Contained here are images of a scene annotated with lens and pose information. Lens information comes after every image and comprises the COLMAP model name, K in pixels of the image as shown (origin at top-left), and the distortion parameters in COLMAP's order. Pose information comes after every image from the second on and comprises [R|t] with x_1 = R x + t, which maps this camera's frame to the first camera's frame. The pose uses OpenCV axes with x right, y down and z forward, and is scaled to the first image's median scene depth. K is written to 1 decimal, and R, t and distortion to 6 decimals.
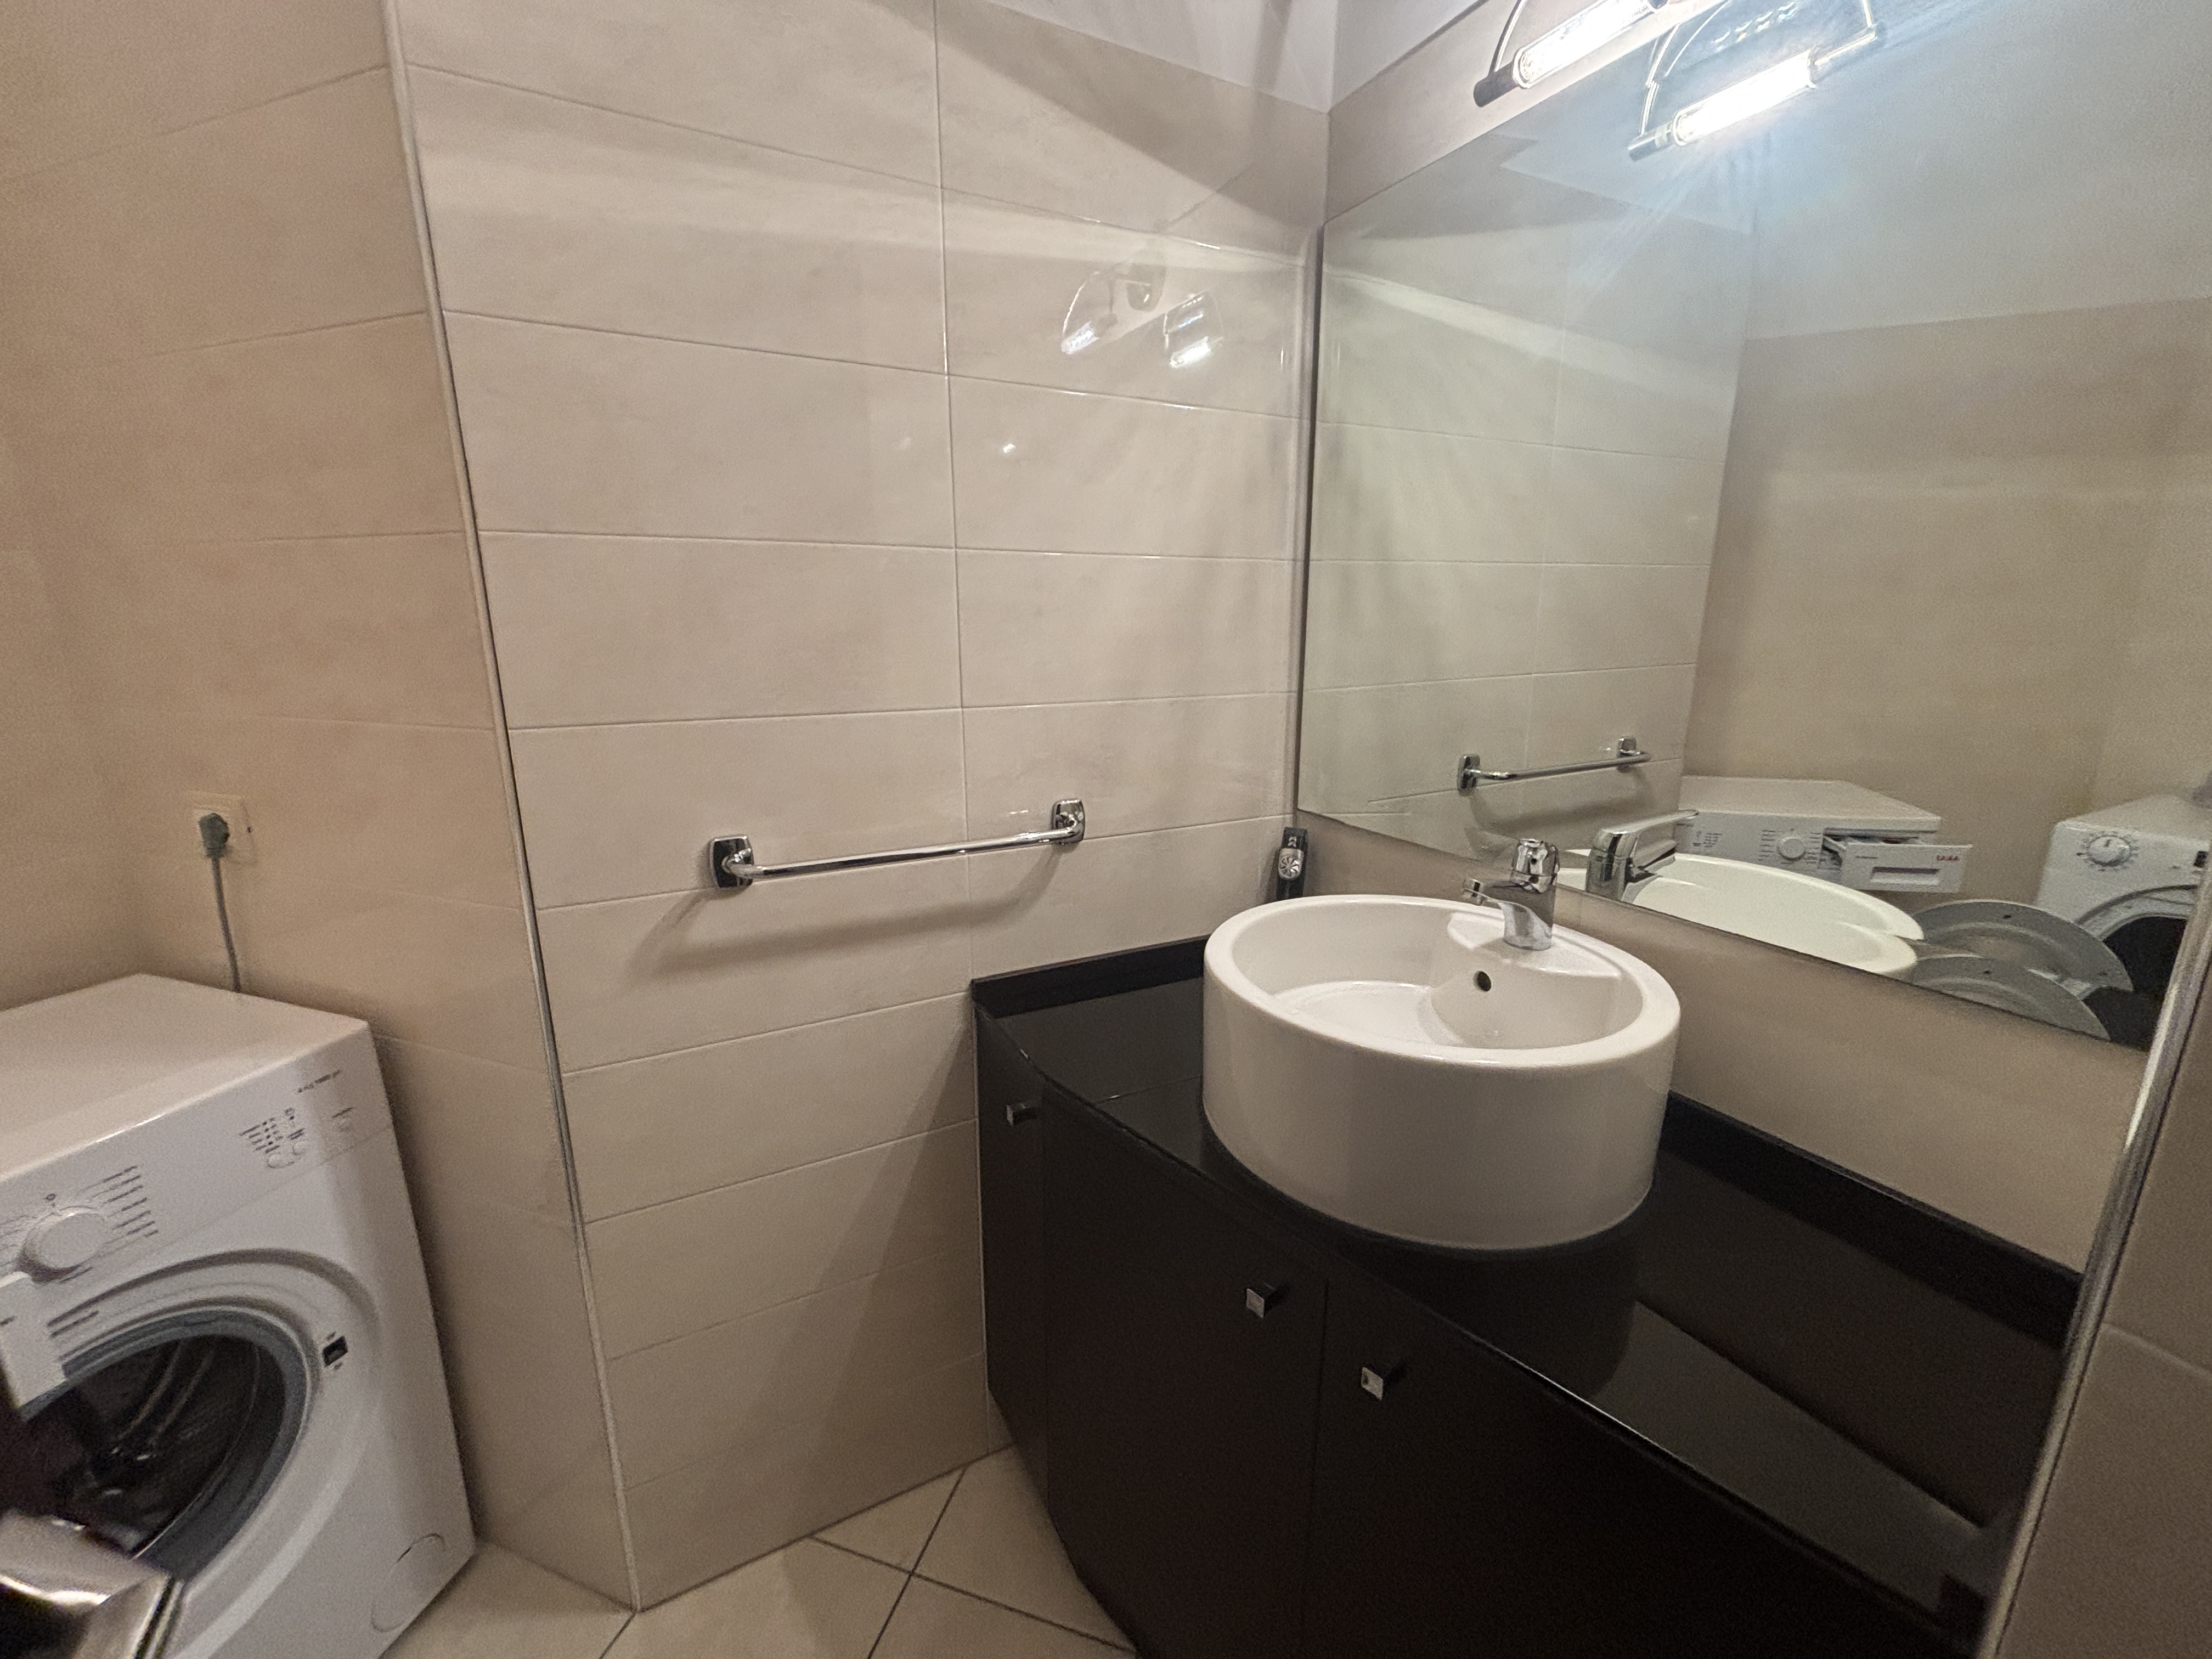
lens RADIAL K [[898.6, 0, 1108.2], [0, 898.6, 825.0], [0, 0, 1]] dist [0.000236, -0.005250]
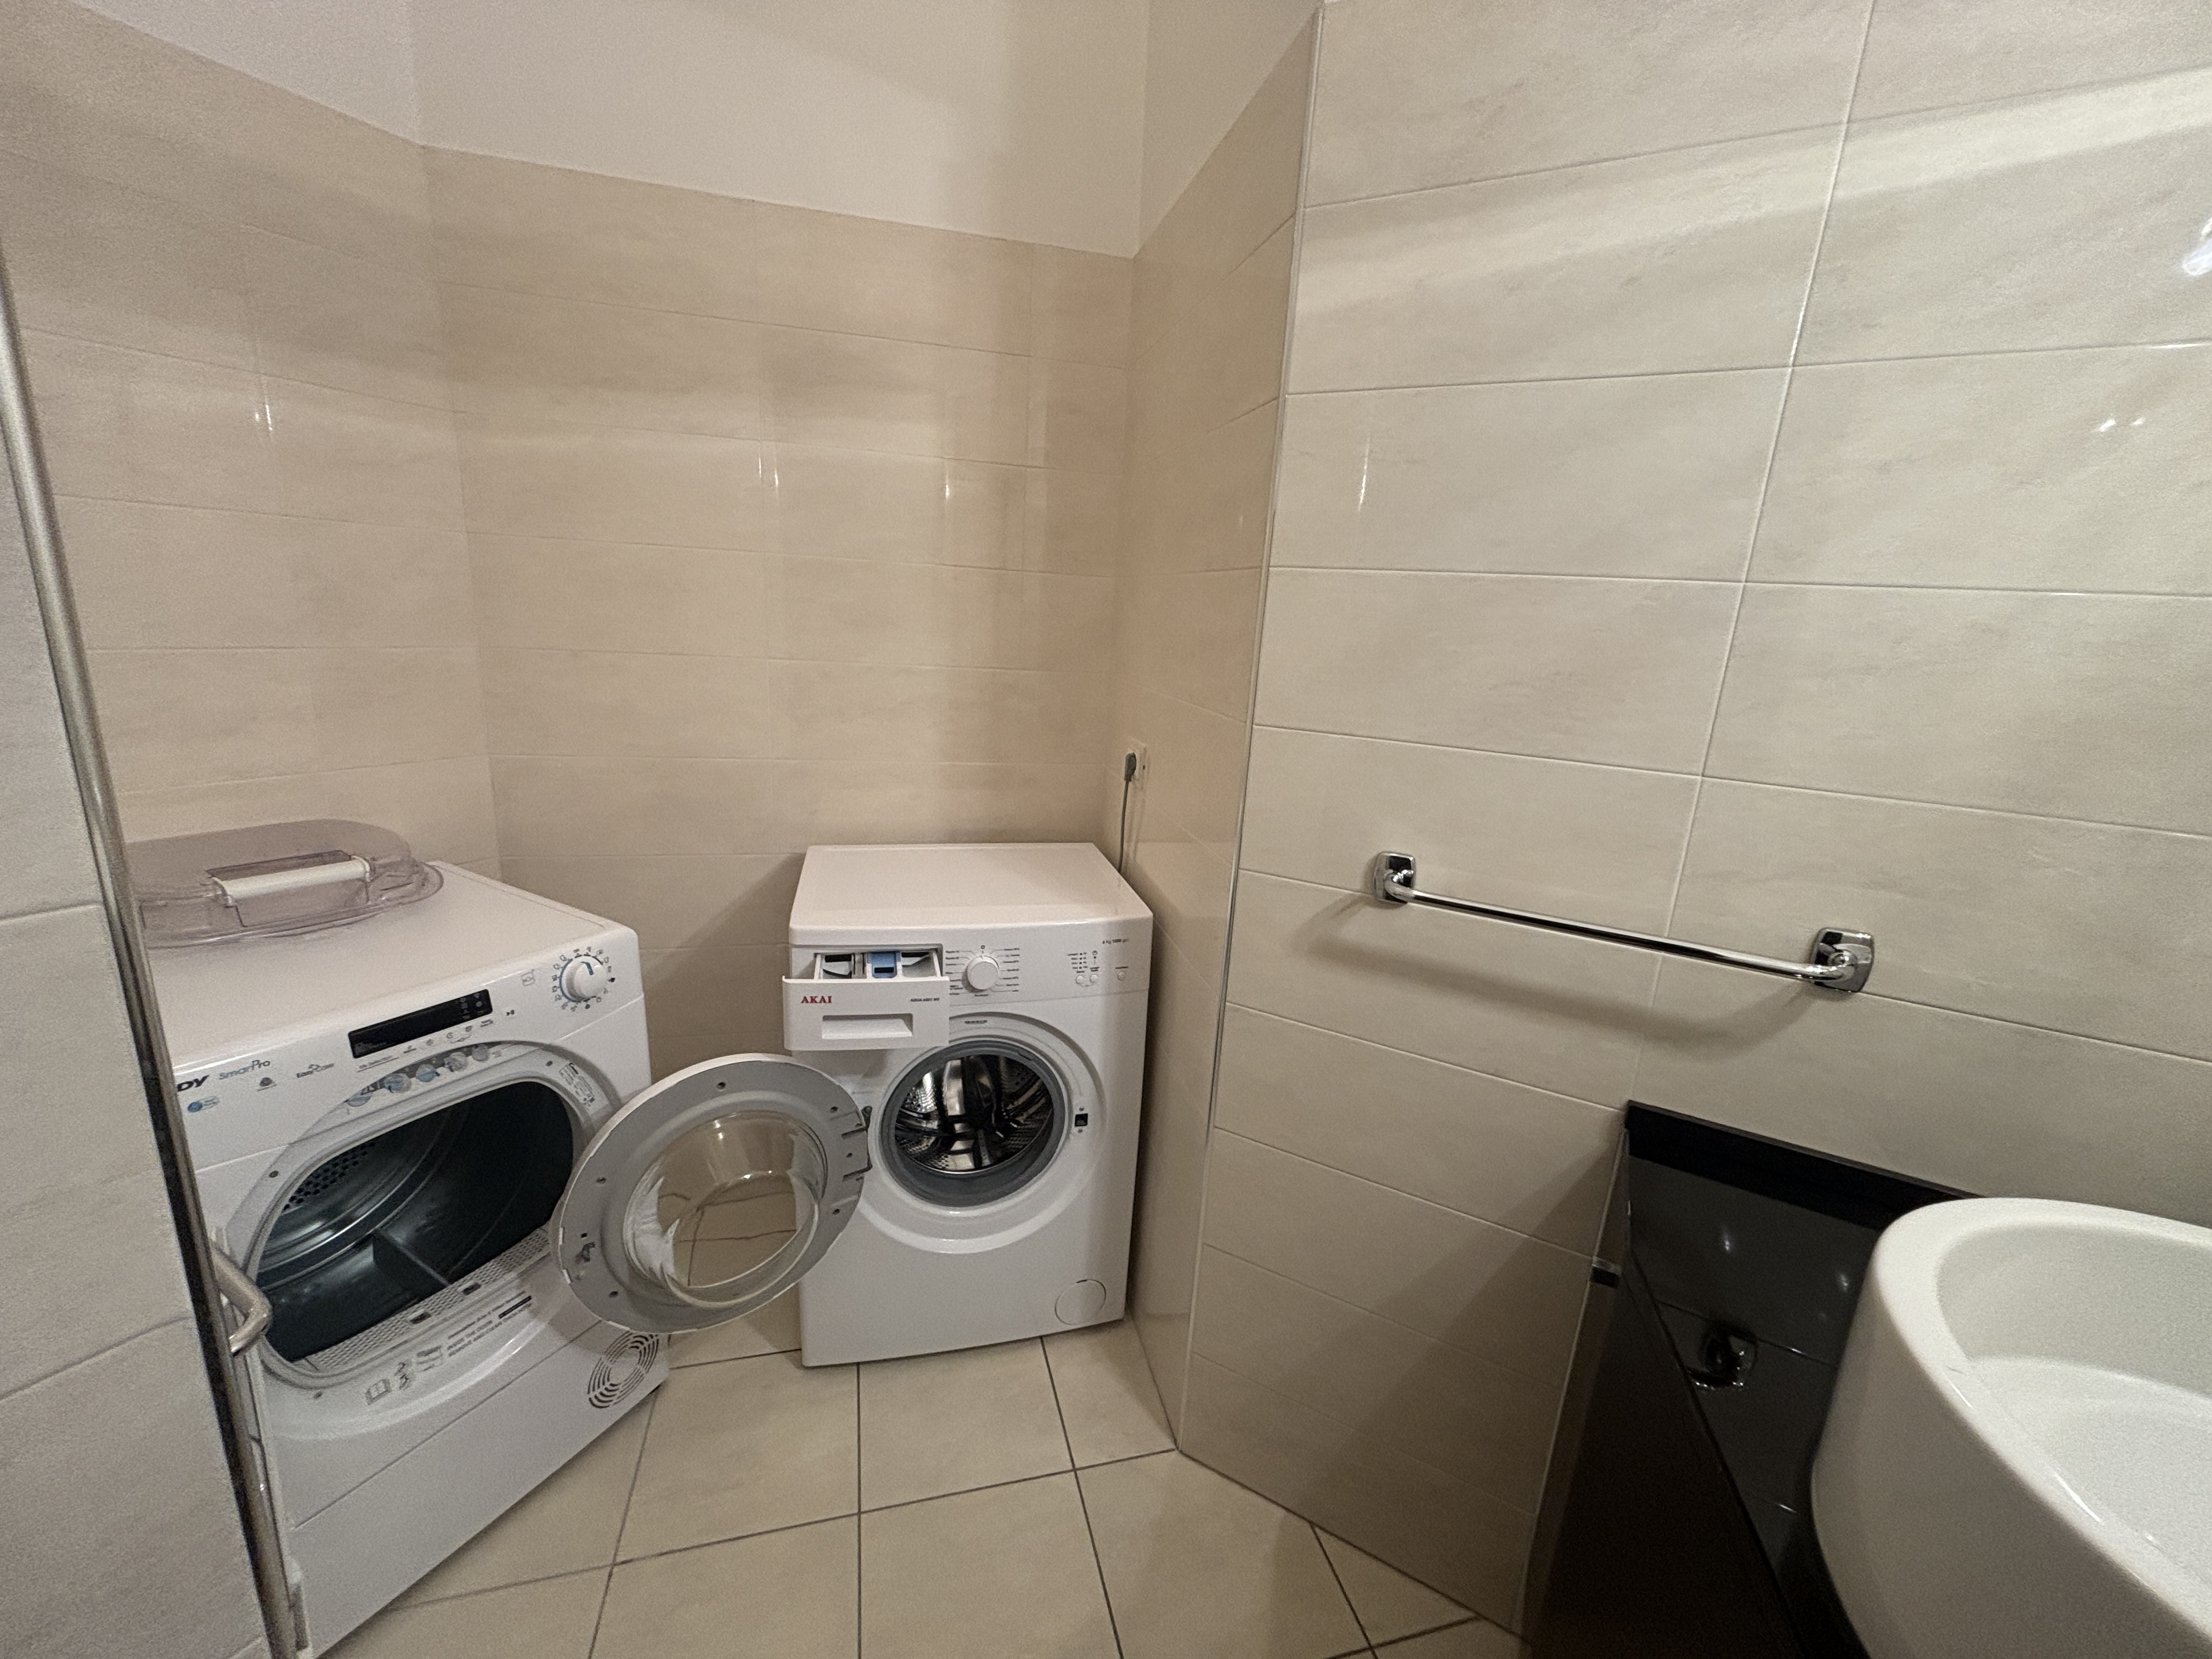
lens RADIAL K [[885.2, 0, 1092.3], [0, 885.2, 825.8], [0, 0, 1]] dist [-0.000757, -0.000348]
pose [[0.528732, 0.230440, -0.816909, 0.226350], [-0.248748, 0.962251, 0.110441, -0.043536], [0.811522, 0.144811, 0.566094, 0.118616]]
